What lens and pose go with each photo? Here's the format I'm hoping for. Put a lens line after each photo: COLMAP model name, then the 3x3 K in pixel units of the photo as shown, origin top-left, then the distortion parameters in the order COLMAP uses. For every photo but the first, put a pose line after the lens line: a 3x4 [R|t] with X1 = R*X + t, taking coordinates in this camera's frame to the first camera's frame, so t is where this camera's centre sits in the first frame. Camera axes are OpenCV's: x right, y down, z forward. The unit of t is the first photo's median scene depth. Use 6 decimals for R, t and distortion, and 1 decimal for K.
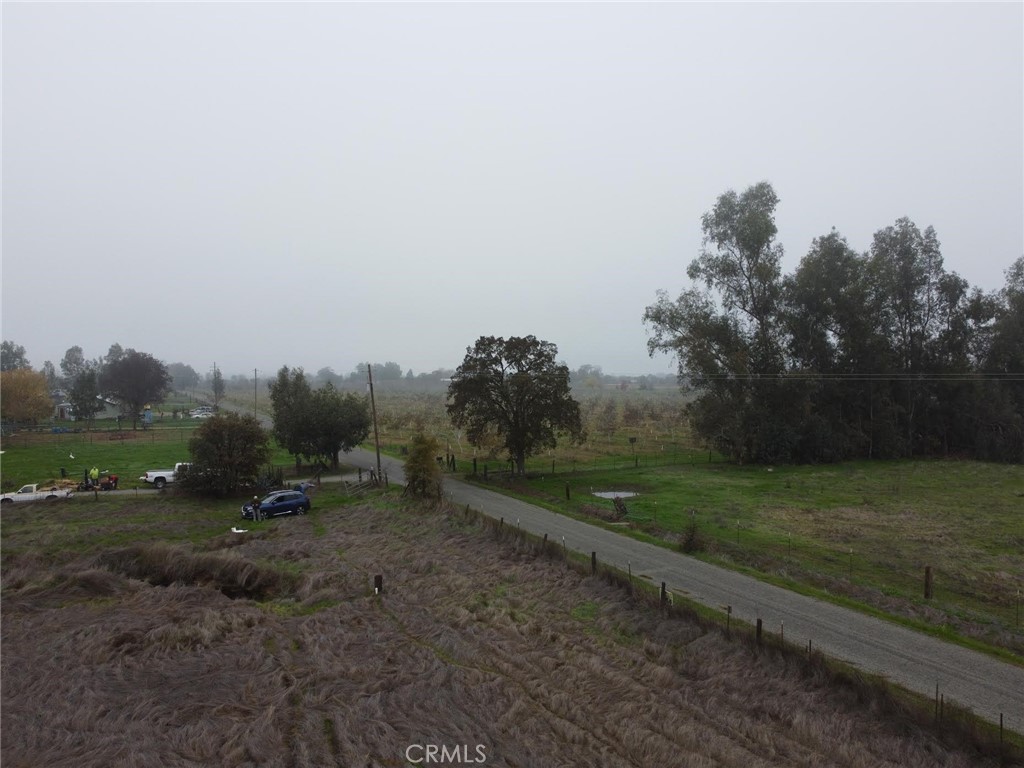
lens RADIAL K [[755.5, 0, 511.8], [0, 755.5, 384.0], [0, 0, 1]] dist [-0.003904, -0.009069]
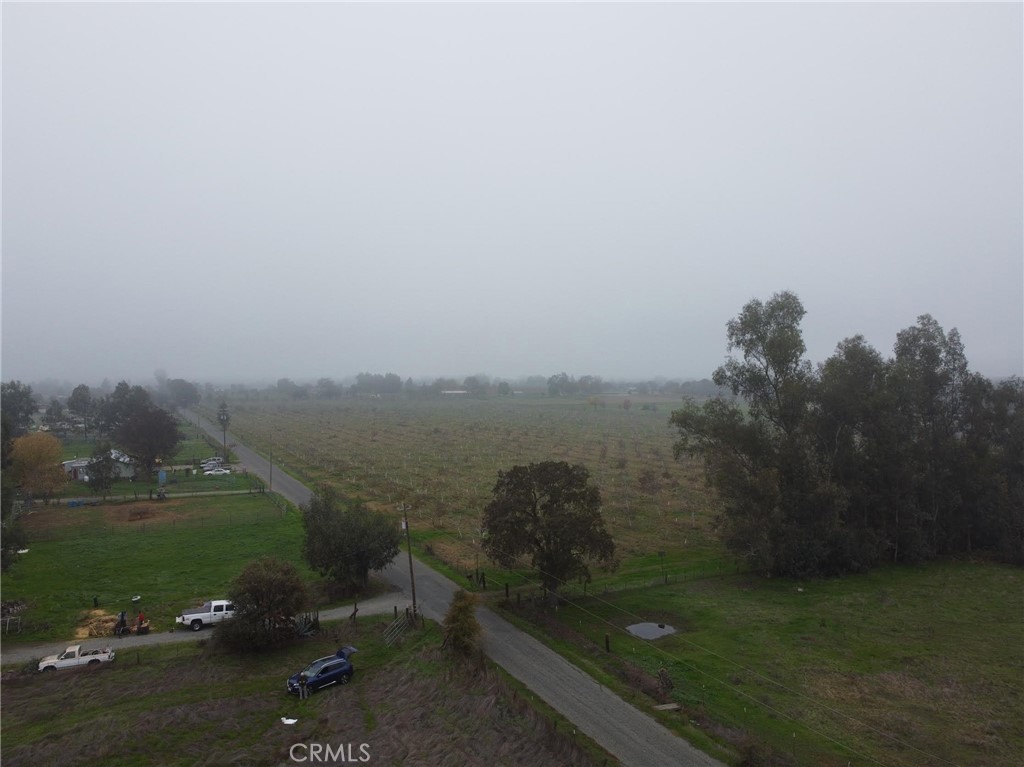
lens RADIAL K [[755.5, 0, 511.9], [0, 755.5, 383.0], [0, 0, 1]] dist [-0.003904, -0.009069]
pose [[0.999990, -0.003908, 0.002357, -0.038164], [0.003921, 0.999977, -0.005473, -0.141203], [-0.002336, 0.005482, 0.999982, -0.001869]]
